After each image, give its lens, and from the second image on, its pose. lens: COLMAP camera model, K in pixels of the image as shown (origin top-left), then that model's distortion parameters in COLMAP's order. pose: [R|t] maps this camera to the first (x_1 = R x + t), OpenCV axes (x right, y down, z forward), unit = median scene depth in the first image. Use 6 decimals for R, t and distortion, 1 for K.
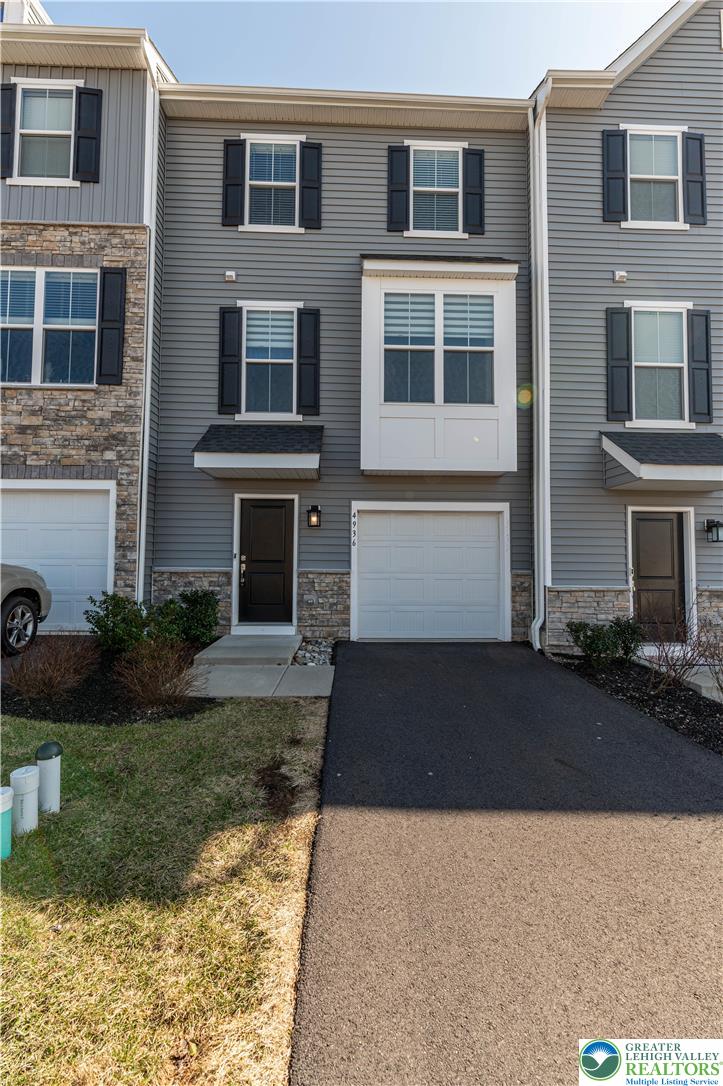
lens RADIAL K [[477.3, 0, 363.1], [0, 477.3, 541.7], [0, 0, 1]] dist [0.004292, 0.000471]
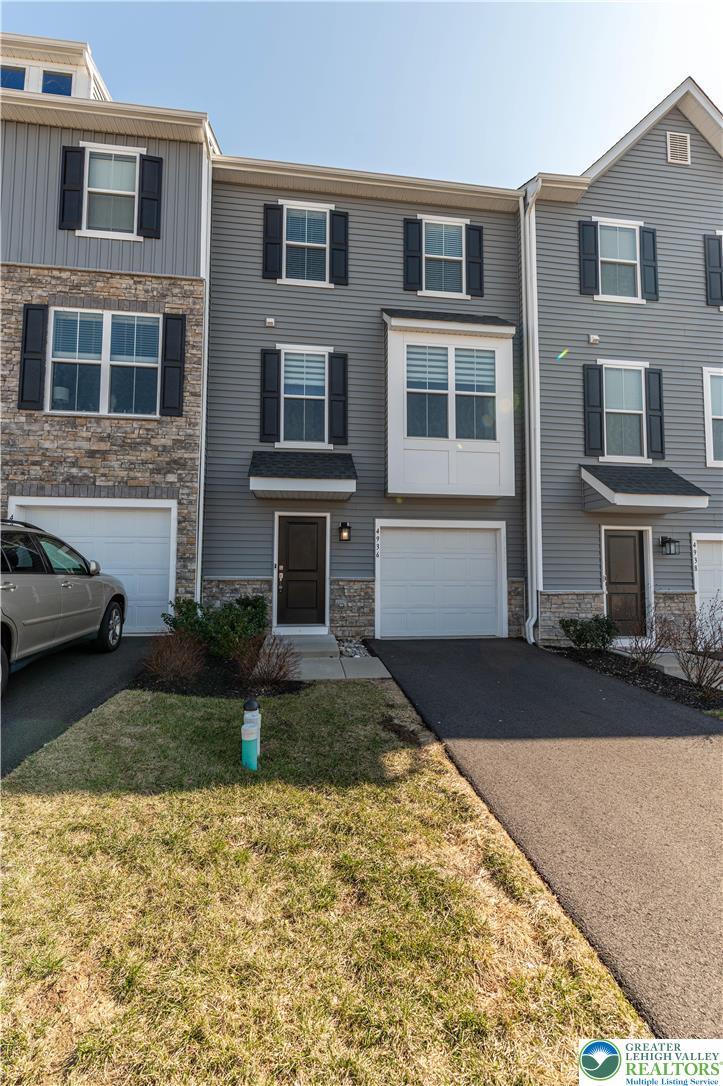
lens RADIAL K [[477.3, 0, 360.0], [0, 477.3, 543.6], [0, 0, 1]] dist [0.004292, 0.000471]
pose [[0.995544, 0.003607, 0.094225, -0.180296], [-0.002088, 0.999866, -0.016218, -0.006025], [-0.094271, 0.015949, 0.995419, -0.165088]]
